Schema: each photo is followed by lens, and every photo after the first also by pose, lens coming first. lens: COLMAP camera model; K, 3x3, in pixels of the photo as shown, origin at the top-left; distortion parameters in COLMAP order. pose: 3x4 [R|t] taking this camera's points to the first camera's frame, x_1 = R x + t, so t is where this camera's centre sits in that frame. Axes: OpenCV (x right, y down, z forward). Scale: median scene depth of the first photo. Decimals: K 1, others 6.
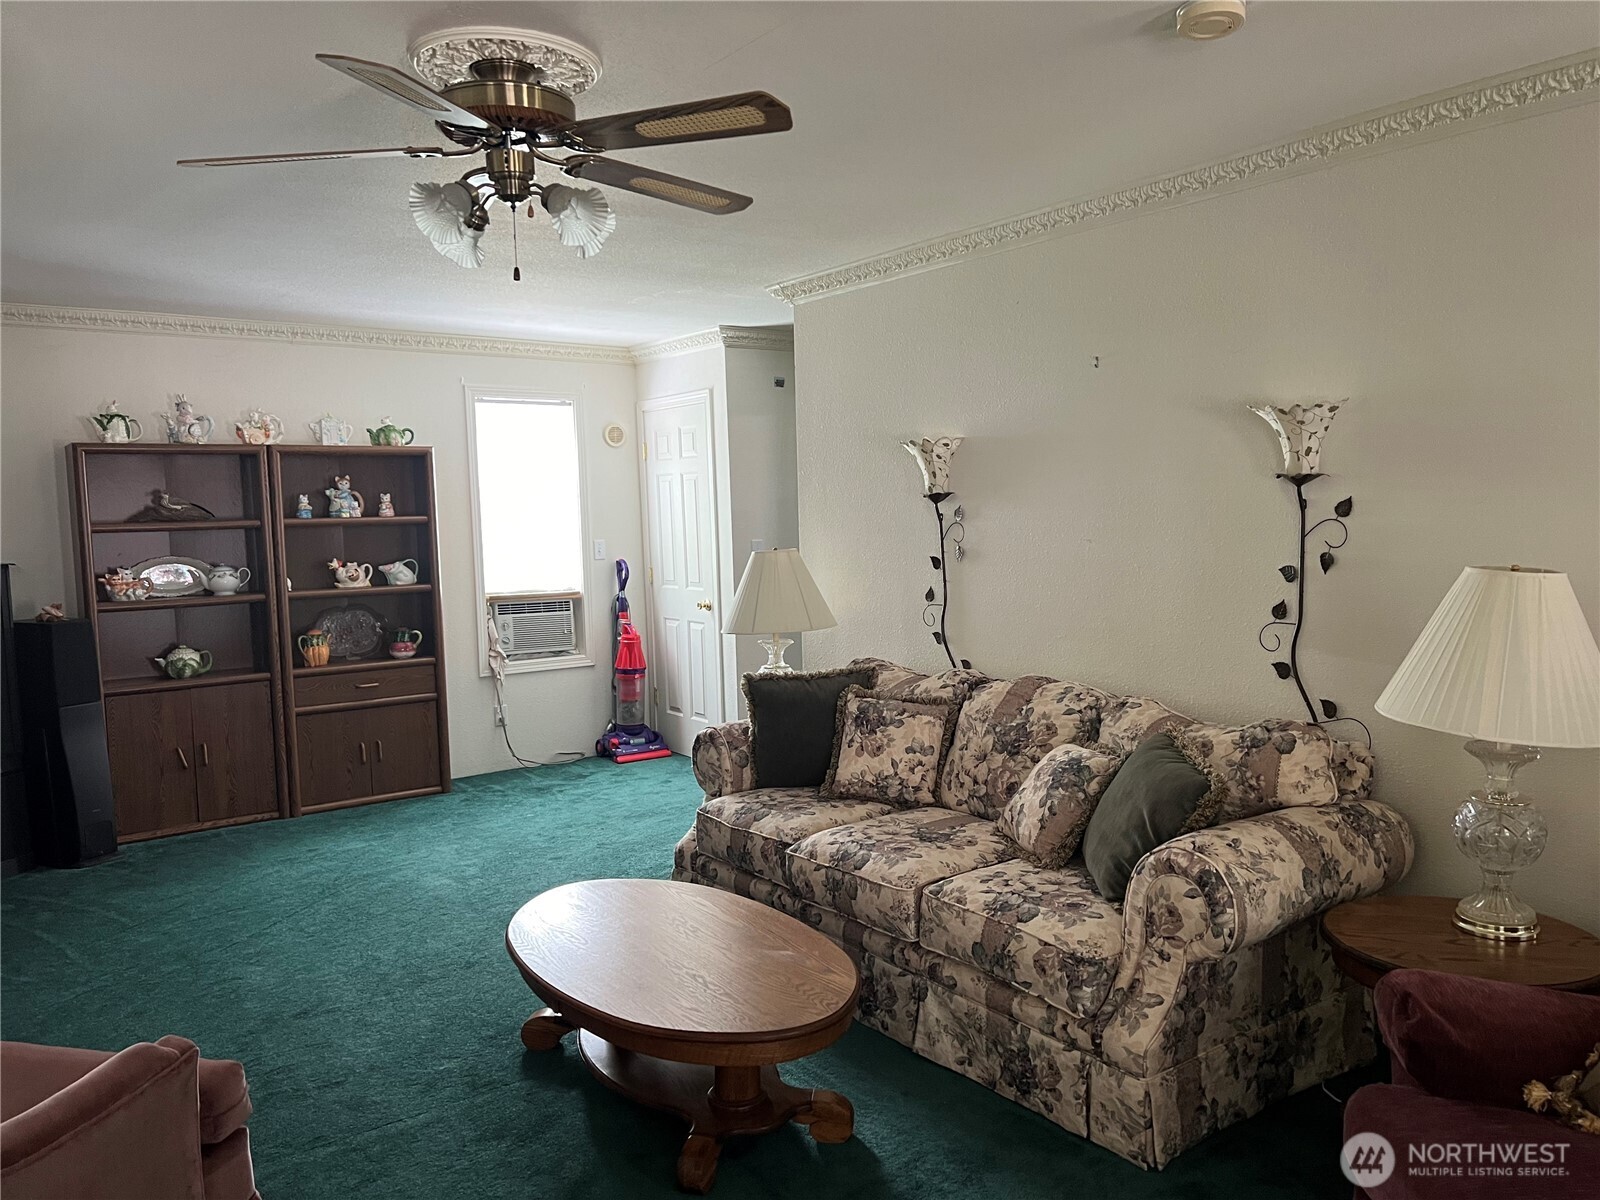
lens RADIAL K [[1187.9, 0, 815.3], [0, 1187.9, 603.0], [0, 0, 1]] dist [0.027919, -0.005538]
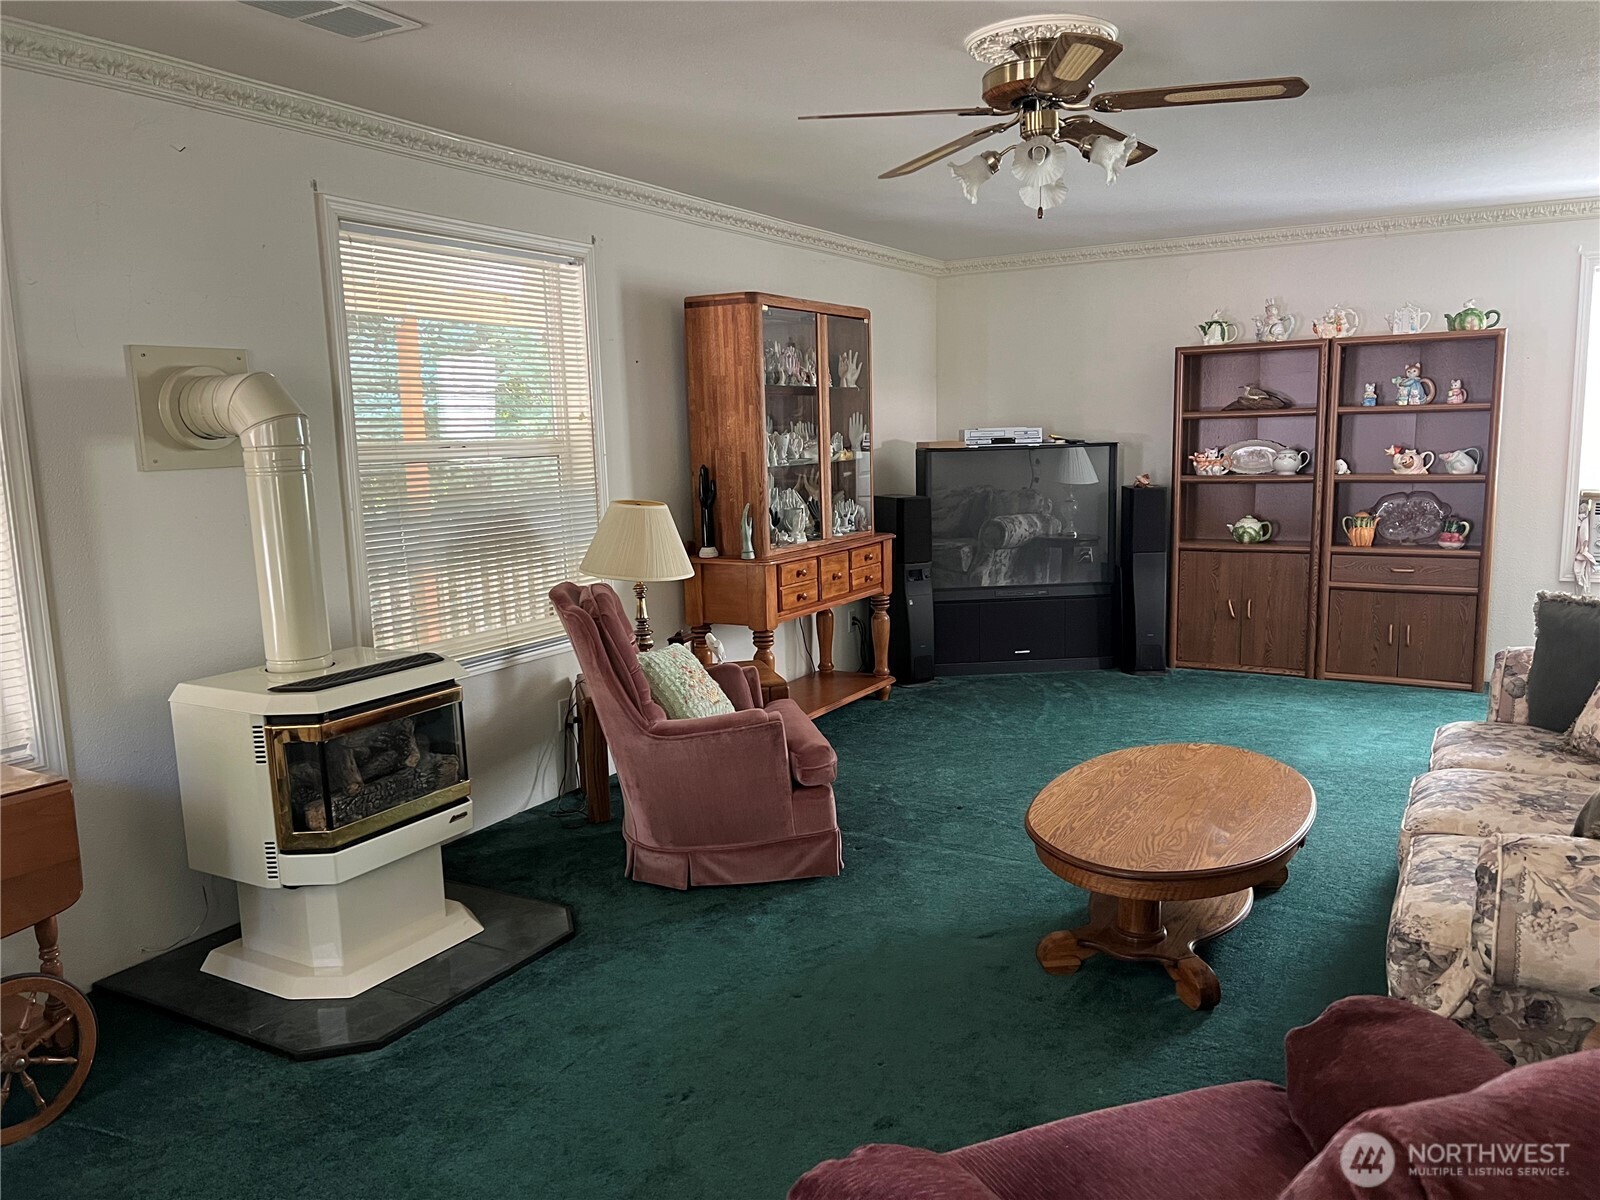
lens RADIAL K [[1187.9, 0, 815.3], [0, 1187.9, 603.0], [0, 0, 1]] dist [0.027919, -0.005538]
pose [[0.413785, 0.149212, -0.898064, 0.383925], [-0.060566, 0.988803, 0.136382, -0.014679], [0.908358, -0.002040, 0.418189, 0.122102]]
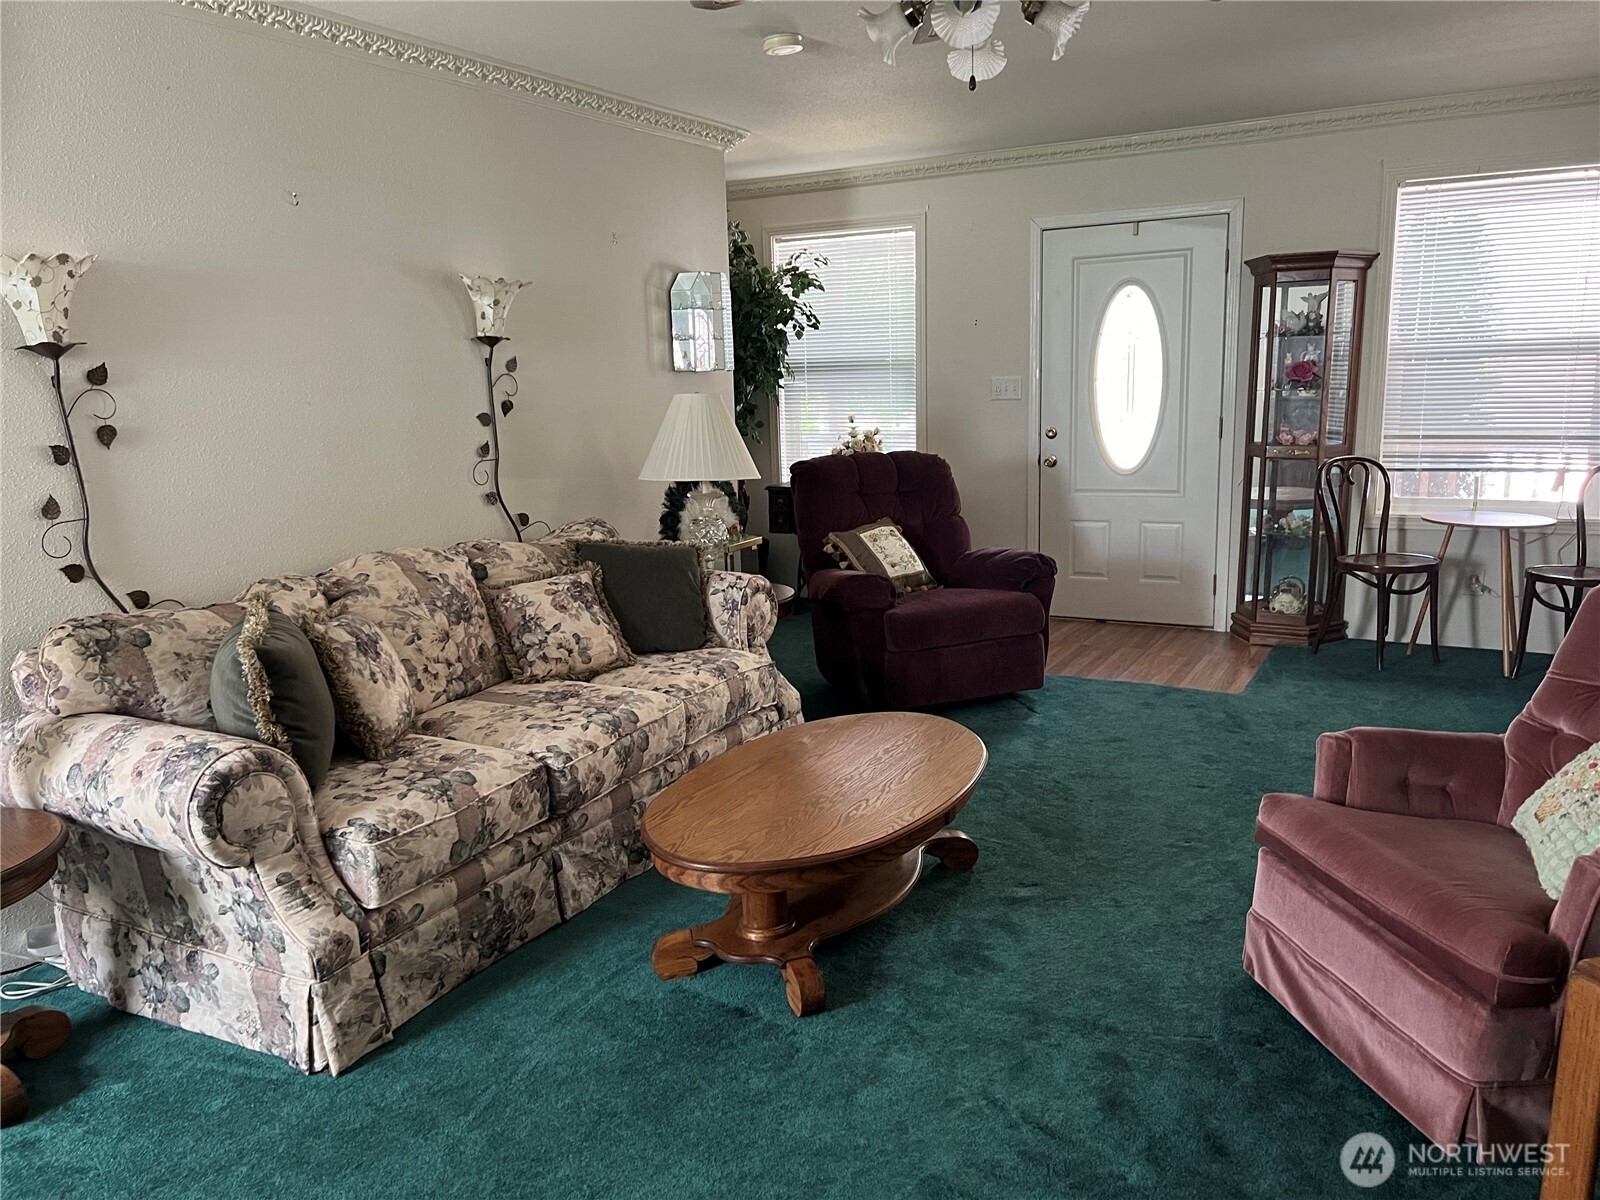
lens RADIAL K [[1198.1, 0, 792.9], [0, 1198.1, 636.0], [0, 0, 1]] dist [-0.002852, -0.003278]
pose [[-0.423145, -0.165350, 0.890846, -0.531901], [0.115095, 0.965433, 0.233863, -0.037047], [-0.898722, 0.201490, -0.389488, 0.750351]]
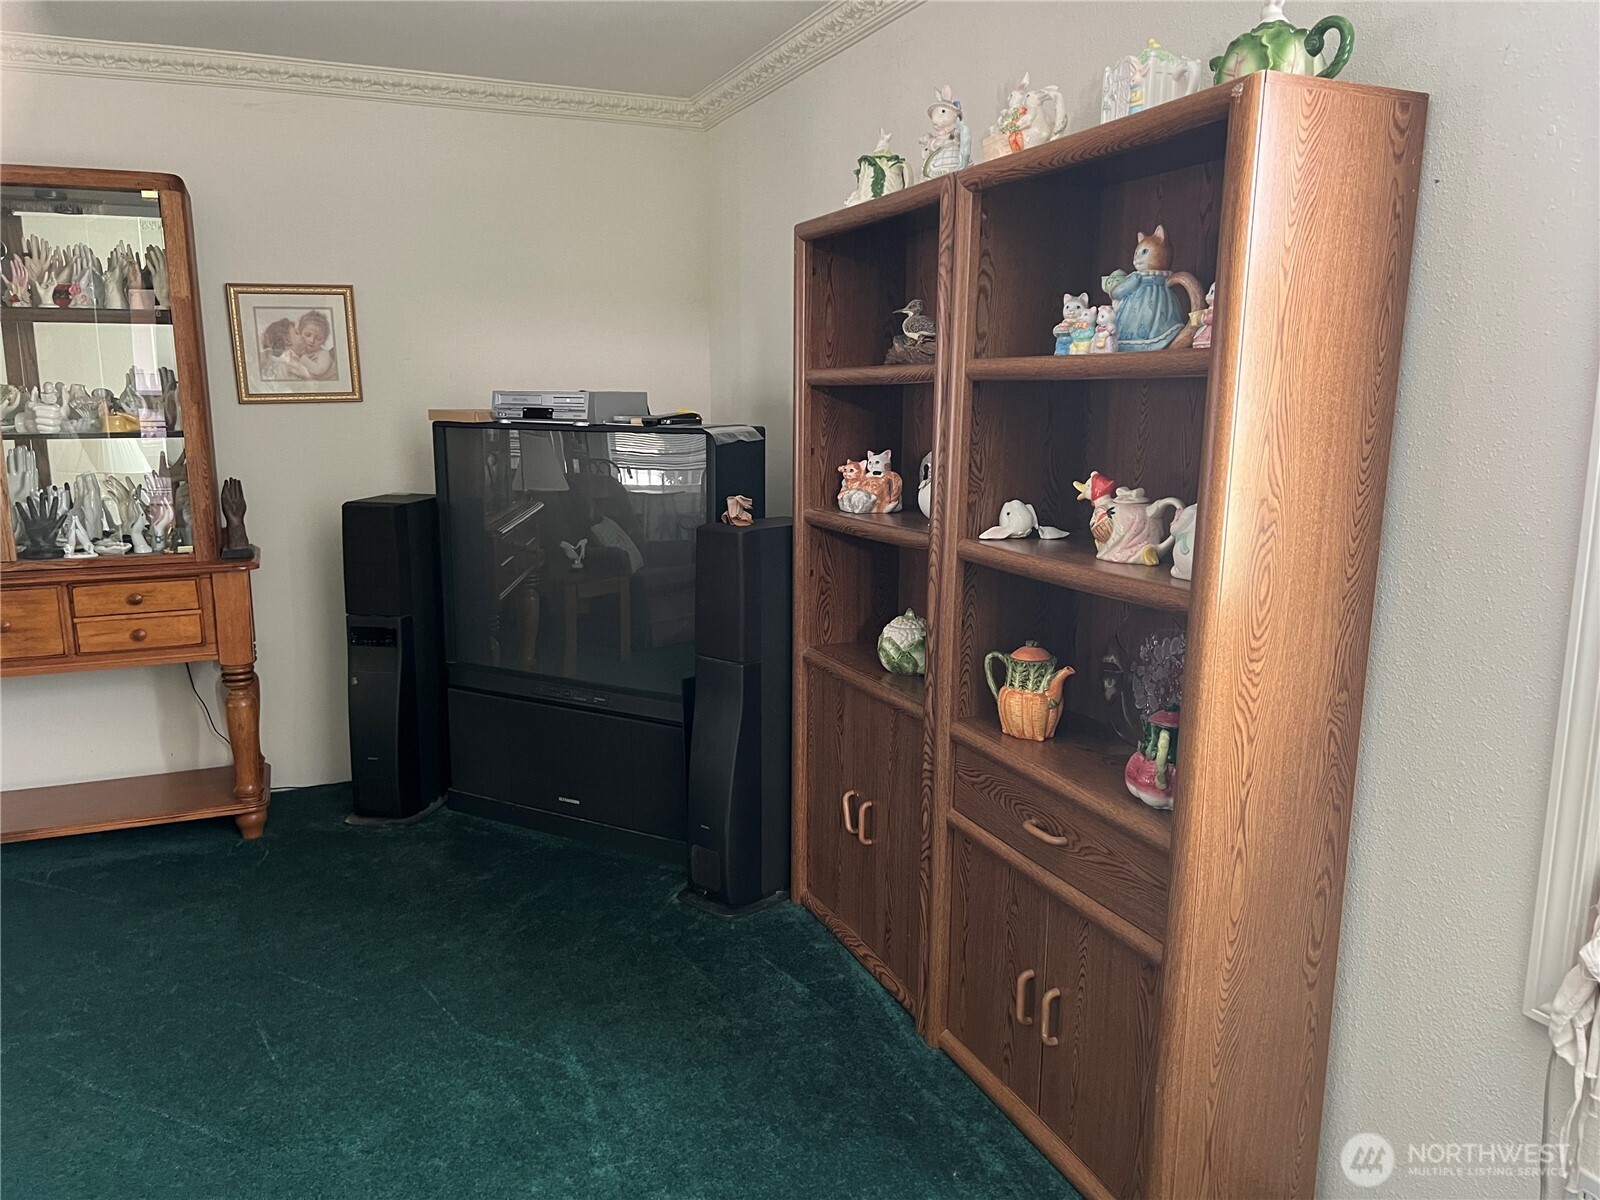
lens RADIAL K [[1187.9, 0, 815.3], [0, 1187.9, 603.0], [0, 0, 1]] dist [0.027919, -0.005538]
pose [[-0.266827, 0.187914, -0.945247, -0.037462], [-0.079524, 0.973169, 0.215913, -0.077895], [0.960458, 0.132781, -0.244724, 1.131502]]
